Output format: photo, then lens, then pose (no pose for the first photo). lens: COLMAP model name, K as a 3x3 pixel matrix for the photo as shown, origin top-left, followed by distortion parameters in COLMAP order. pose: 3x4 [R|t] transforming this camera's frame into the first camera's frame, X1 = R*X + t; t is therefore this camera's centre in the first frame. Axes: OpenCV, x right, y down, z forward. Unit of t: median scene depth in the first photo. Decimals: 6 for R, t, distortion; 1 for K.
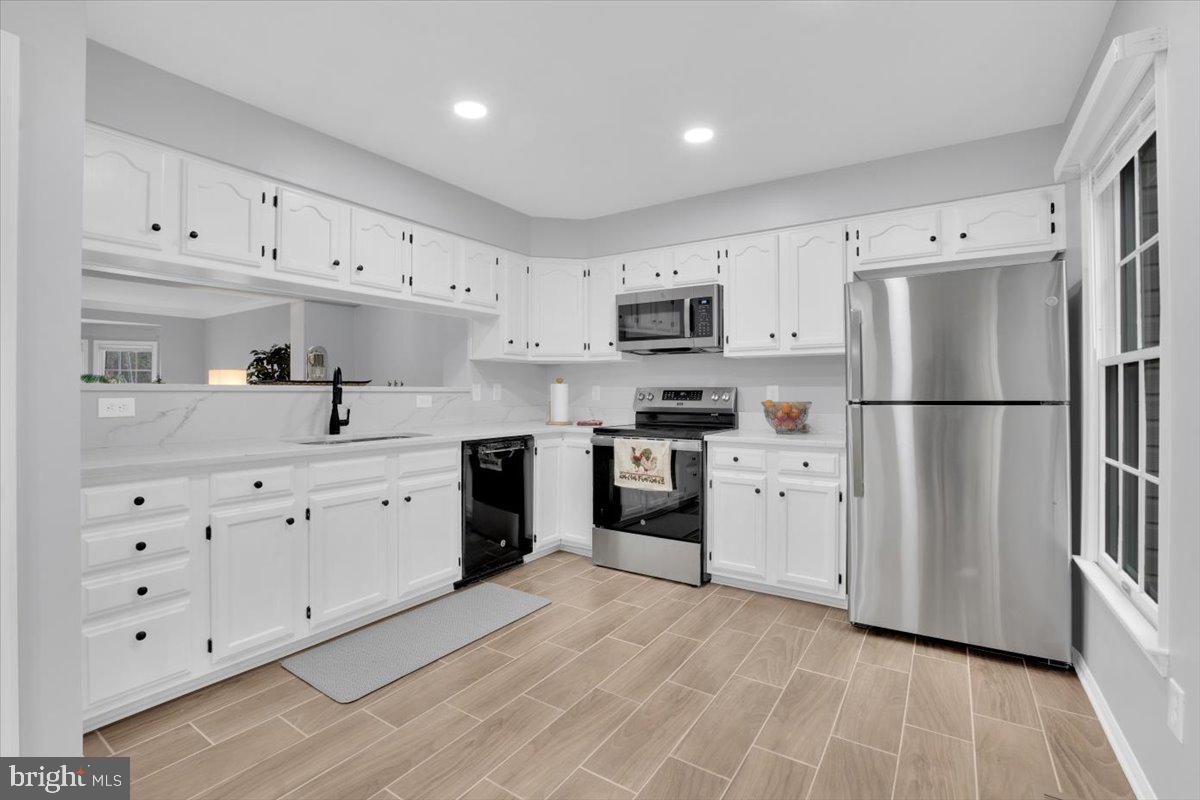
lens RADIAL K [[526.9, 0, 594.6], [0, 526.9, 387.8], [0, 0, 1]] dist [-0.035289, 0.005434]
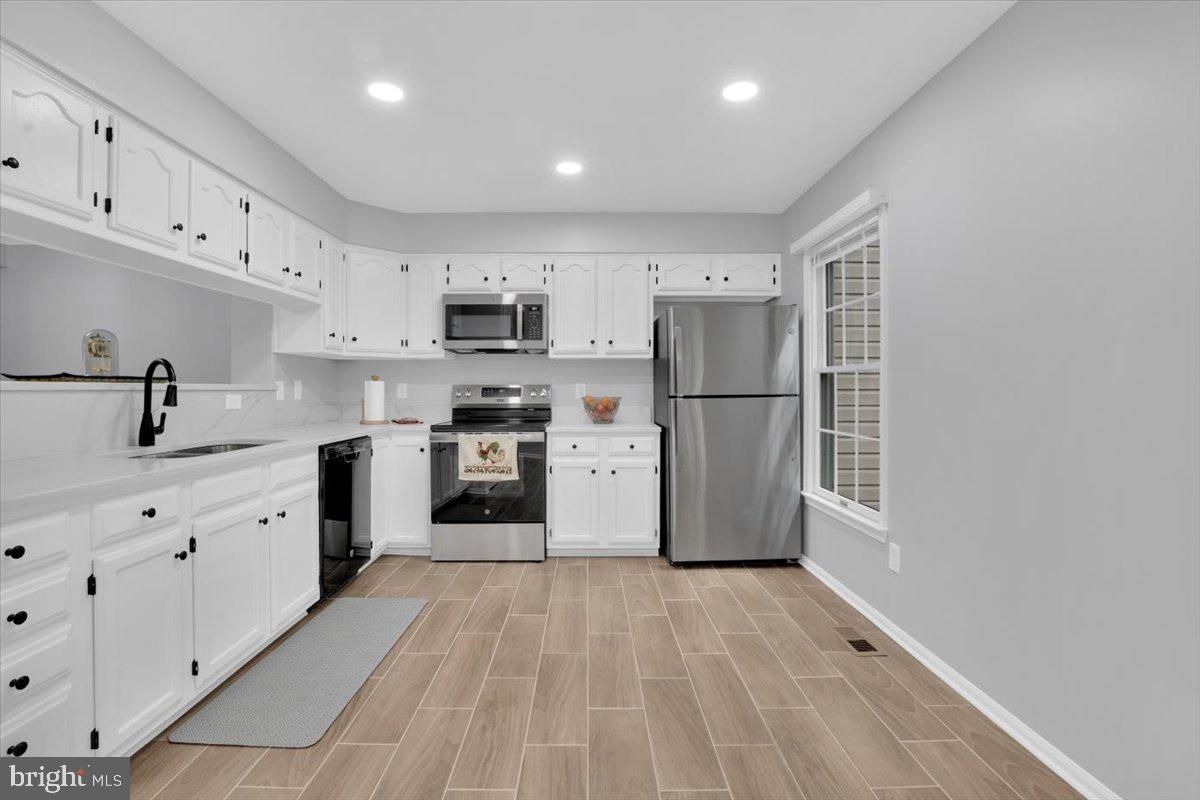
lens RADIAL K [[526.9, 0, 579.1], [0, 526.9, 385.6], [0, 0, 1]] dist [-0.035289, 0.005434]
pose [[0.834674, 0.000246, 0.550745, -0.401049], [-0.001261, 0.999998, 0.001466, -0.001716], [-0.550743, -0.001918, 0.834672, 0.015085]]
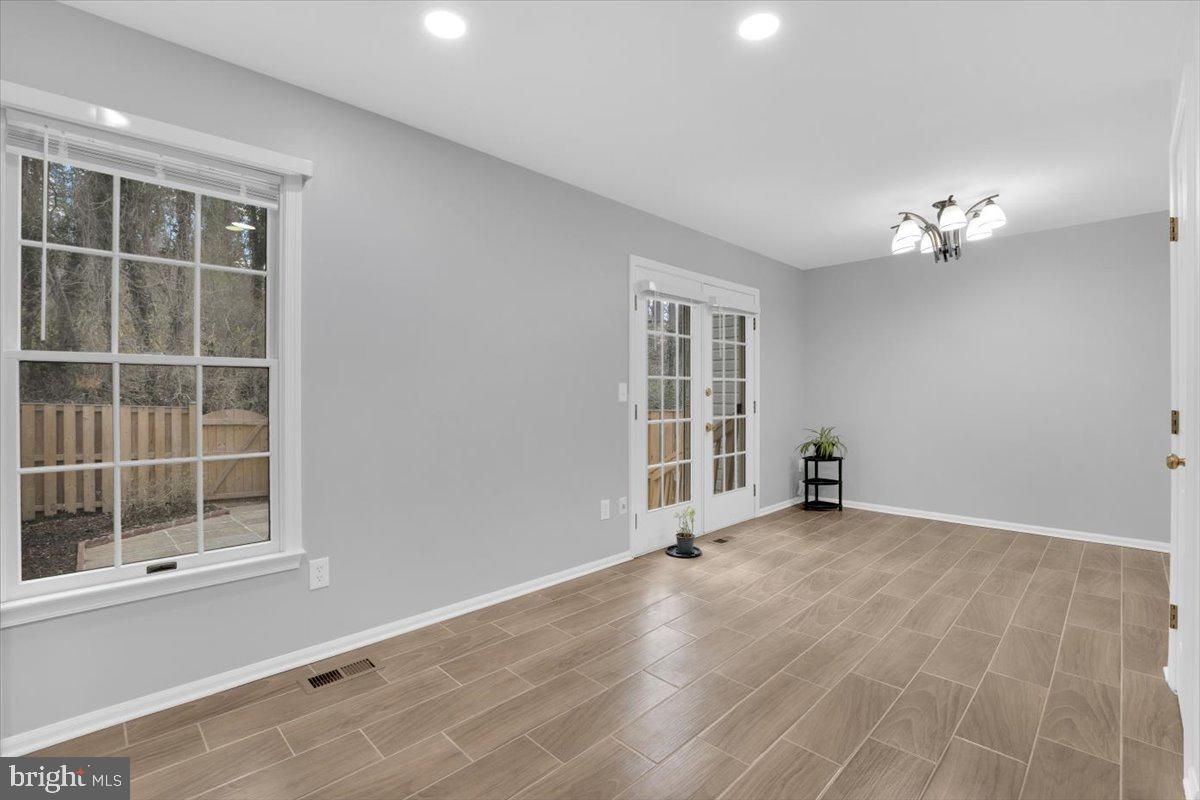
lens RADIAL K [[526.9, 0, 593.0], [0, 526.9, 393.7], [0, 0, 1]] dist [-0.035289, 0.005434]
pose [[-0.978138, -0.005216, 0.207891, -0.064472], [-0.005683, 0.999982, -0.001647, 0.006323], [-0.207878, -0.002792, -0.978151, 1.157907]]
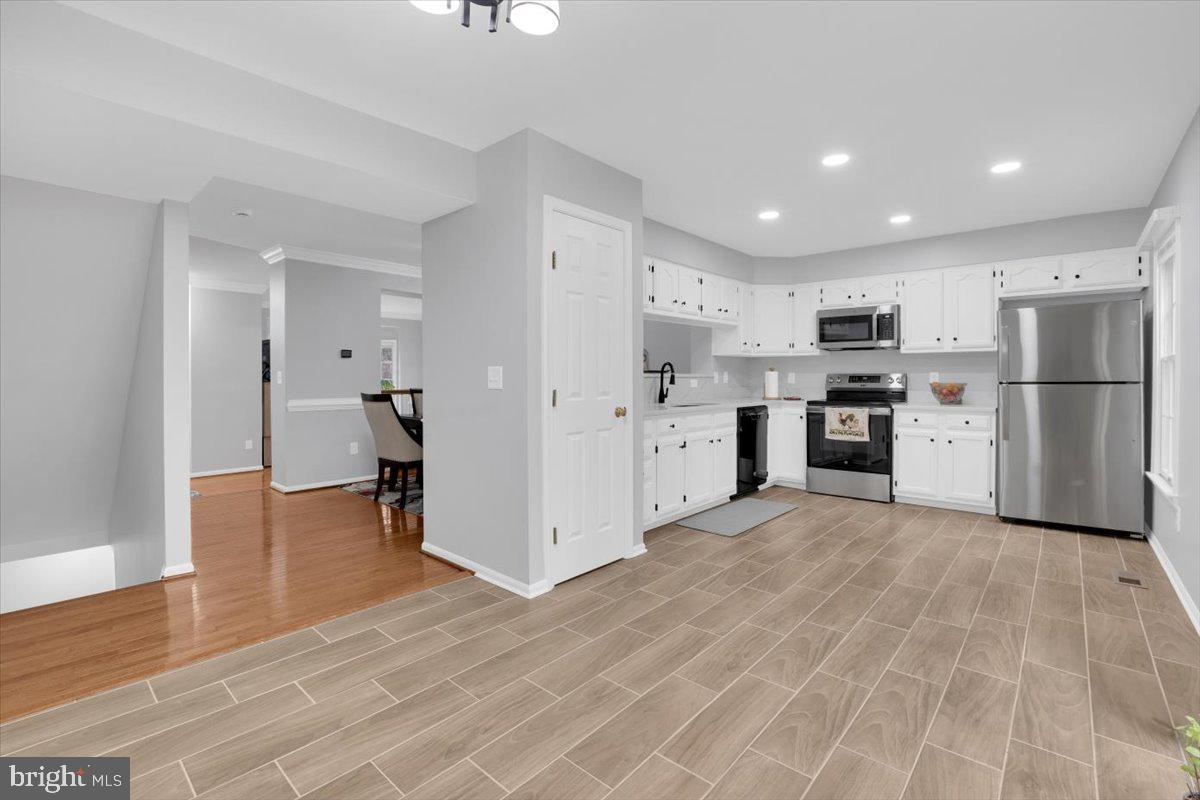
lens RADIAL K [[526.9, 0, 599.3], [0, 526.9, 380.3], [0, 0, 1]] dist [-0.035289, 0.005434]
pose [[0.990360, -0.002026, -0.138502, -0.482426], [0.003923, 0.999902, 0.013424, -0.006114], [0.138461, -0.013838, 0.990271, -0.705354]]
